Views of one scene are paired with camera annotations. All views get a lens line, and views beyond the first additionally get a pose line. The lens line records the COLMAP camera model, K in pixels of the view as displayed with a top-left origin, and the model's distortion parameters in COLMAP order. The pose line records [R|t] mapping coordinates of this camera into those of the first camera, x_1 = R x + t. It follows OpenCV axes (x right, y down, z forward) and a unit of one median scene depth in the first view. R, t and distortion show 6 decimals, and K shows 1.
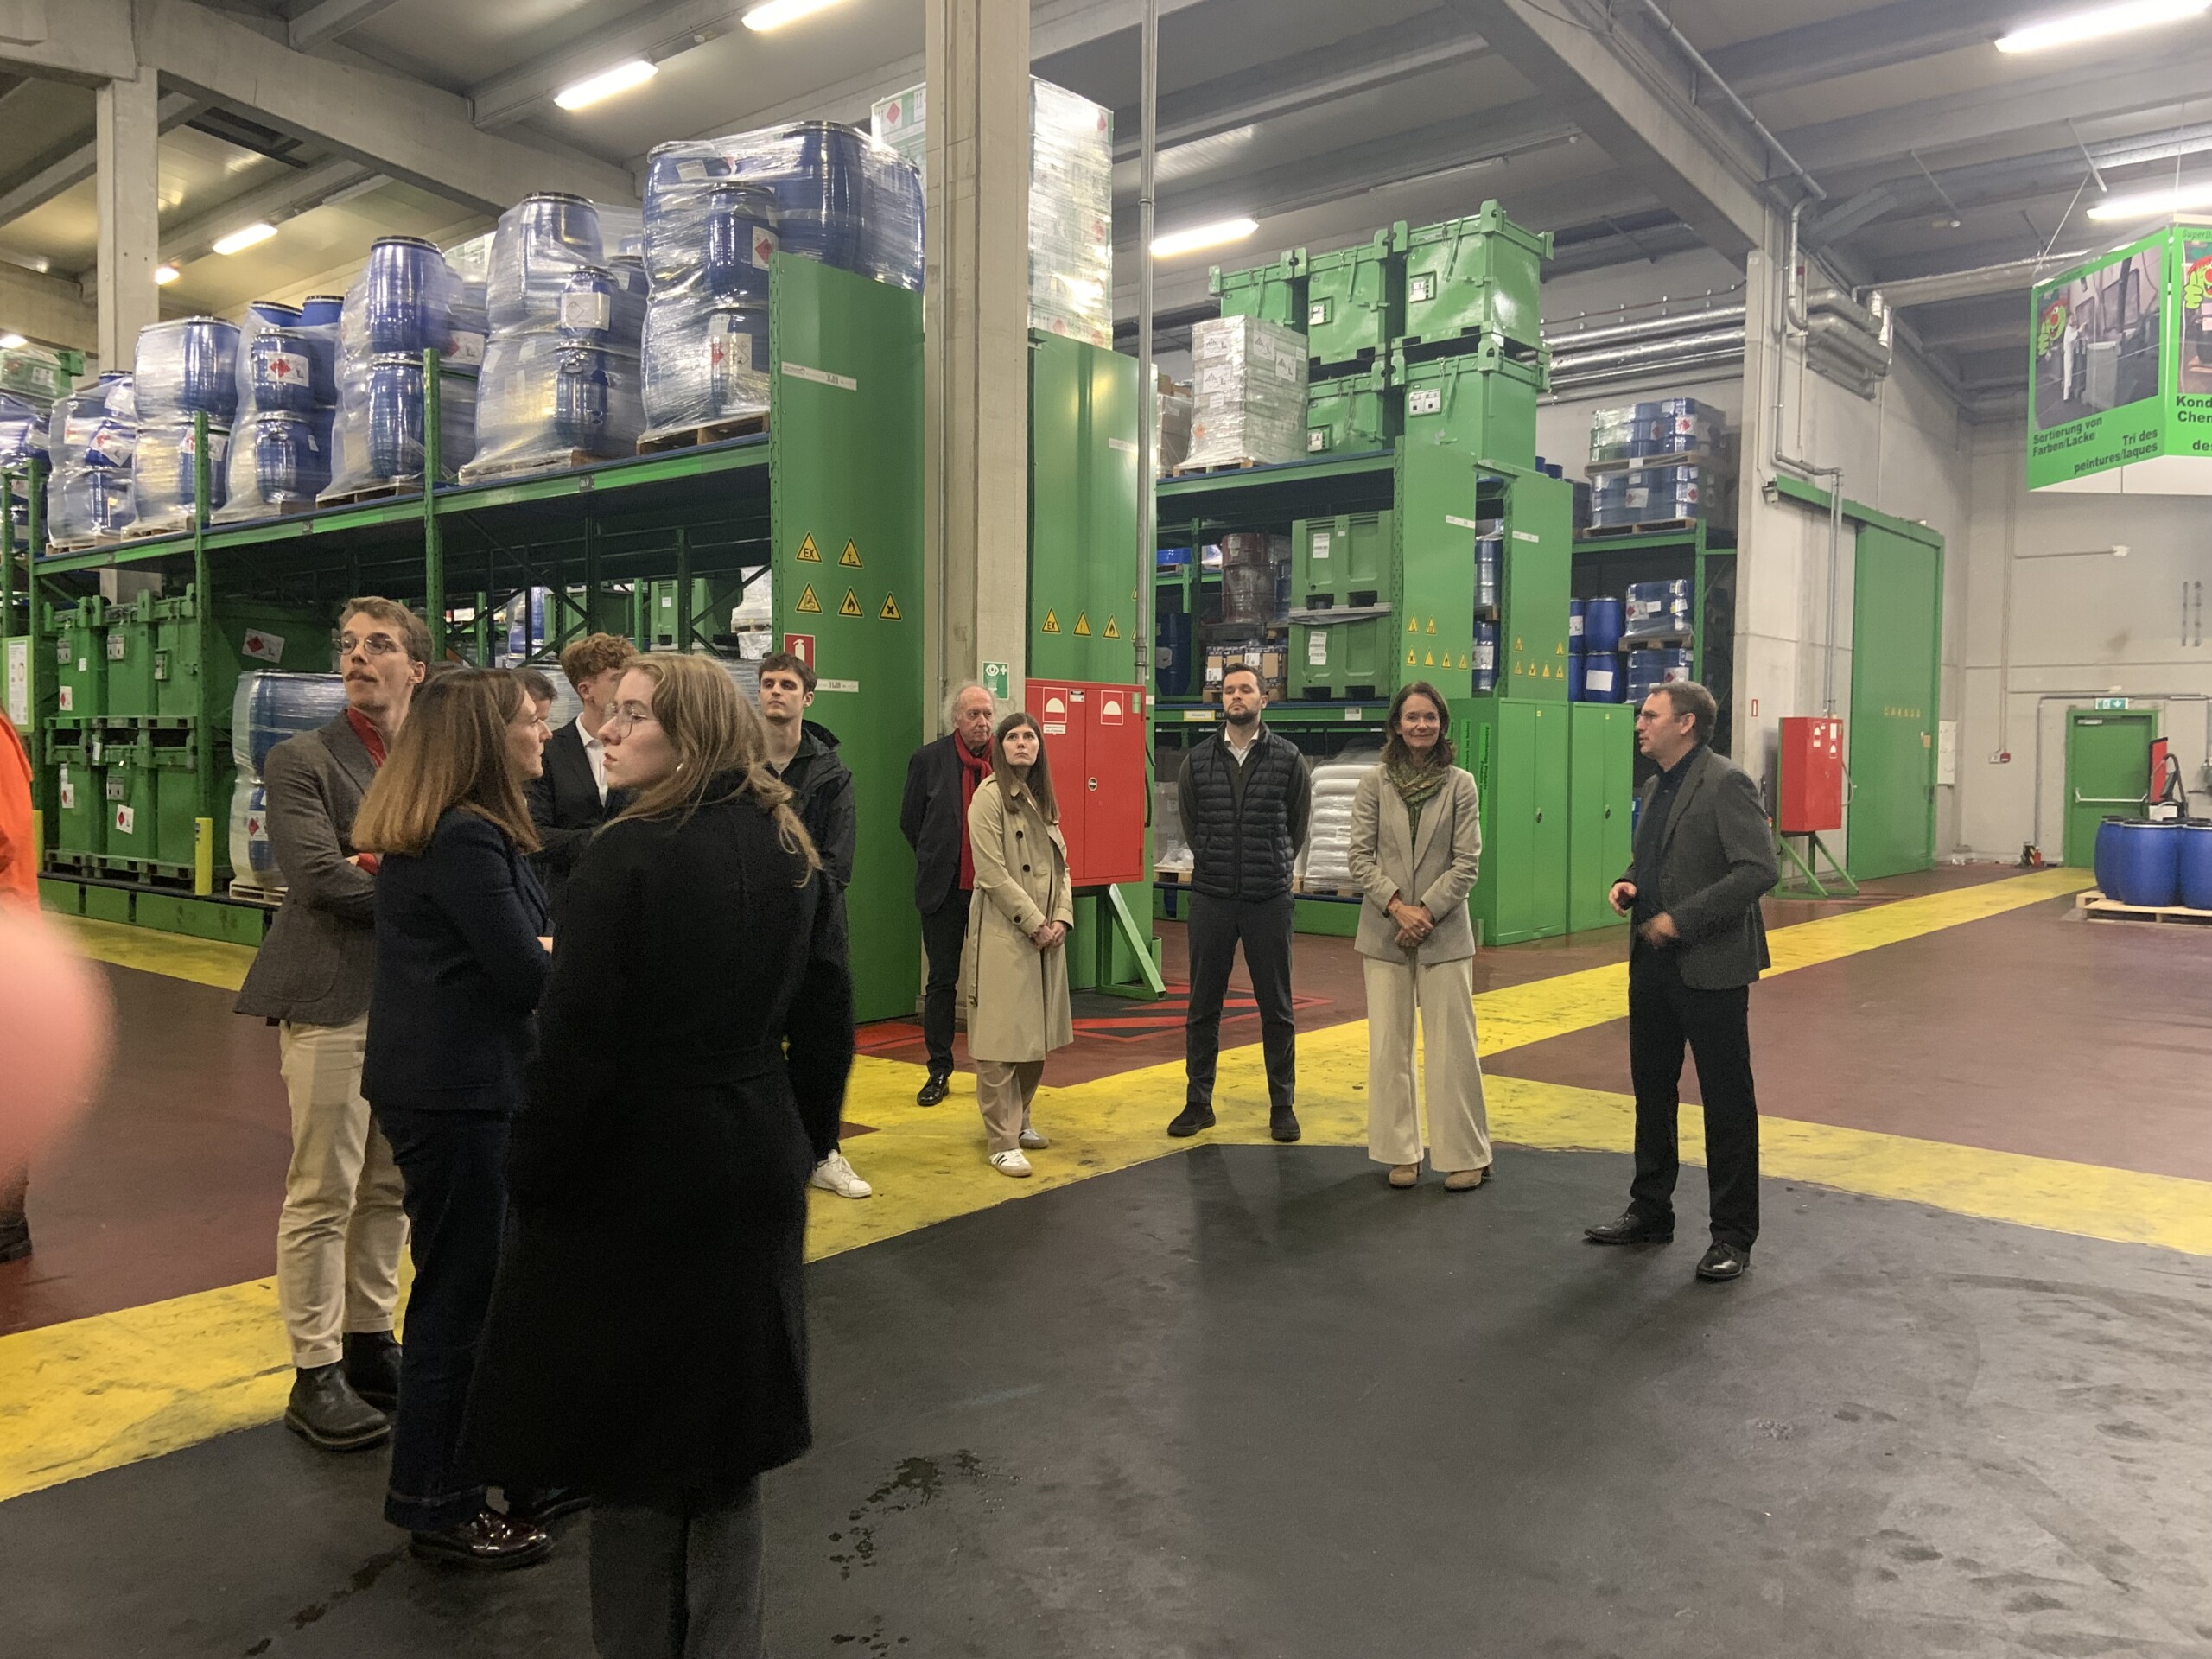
lens RADIAL K [[1654.8, 0, 1088.1], [0, 1654.8, 811.0], [0, 0, 1]] dist [0.122743, -0.157367]
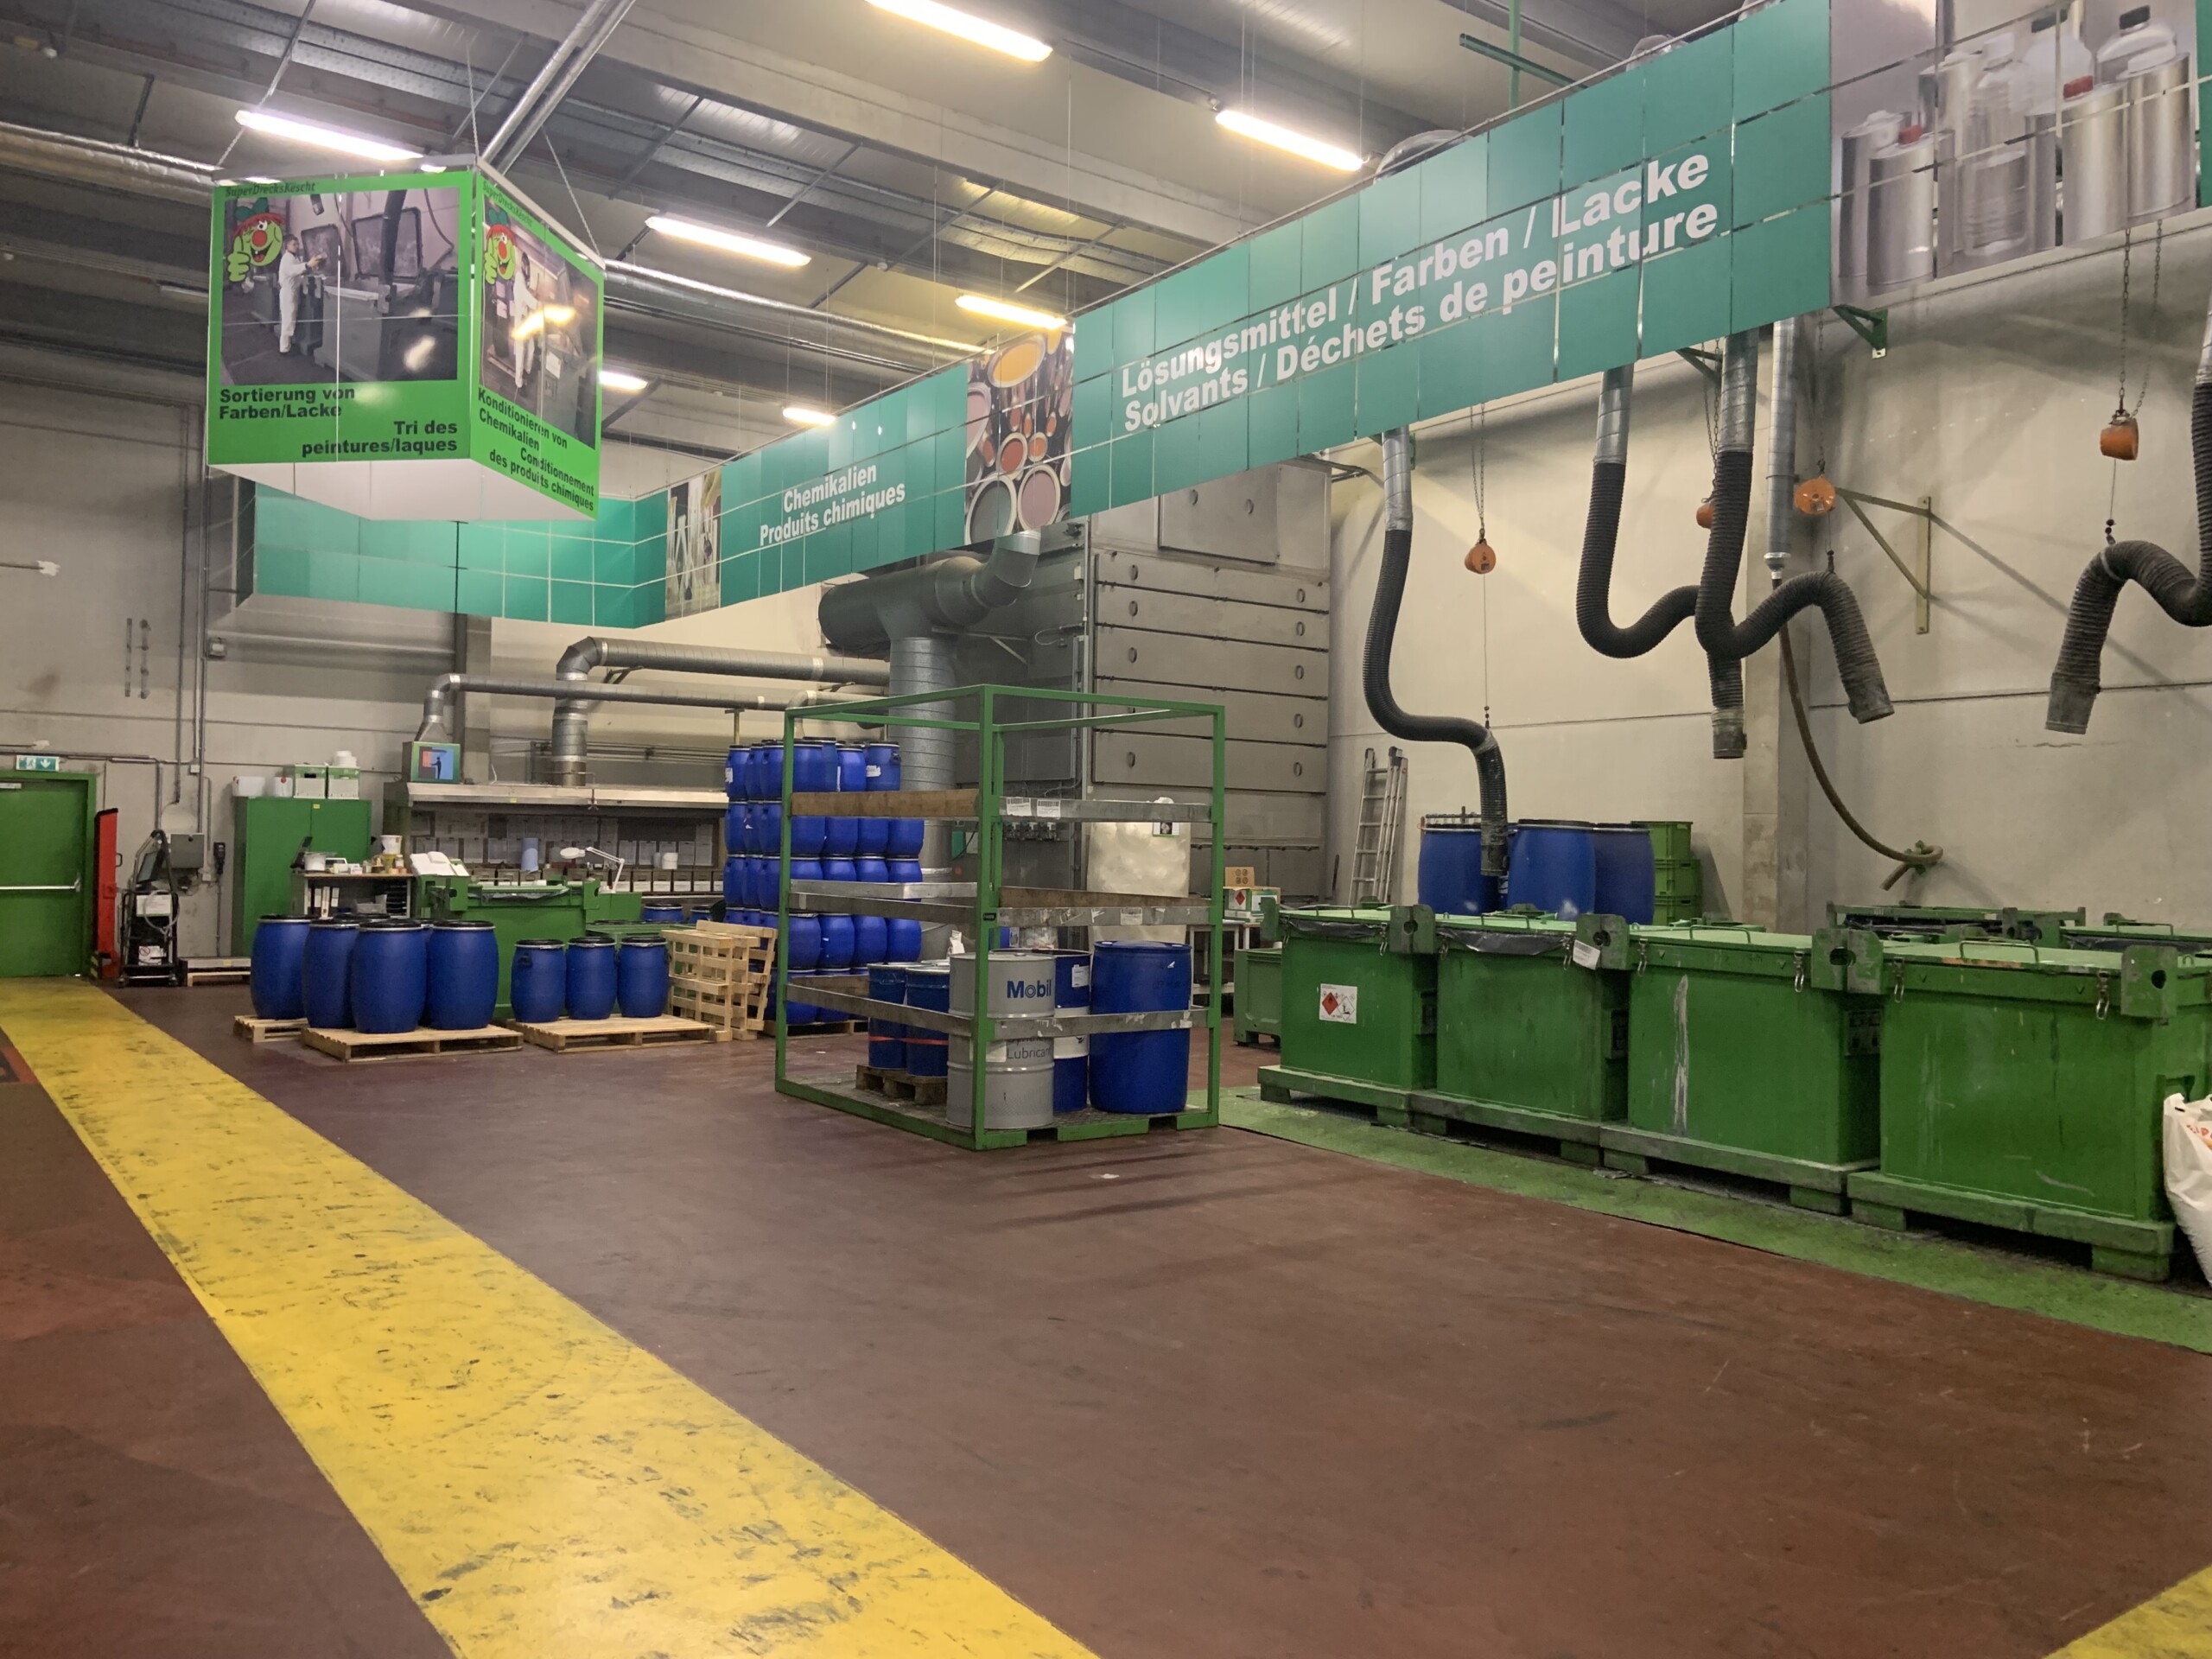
lens RADIAL K [[1654.8, 0, 1088.1], [0, 1654.8, 811.0], [0, 0, 1]] dist [0.122743, -0.157367]
pose [[0.236084, 0.016906, 0.971586, -0.048901], [0.018471, 0.999590, -0.021882, -0.021978], [-0.971557, 0.023112, 0.235674, 0.495993]]
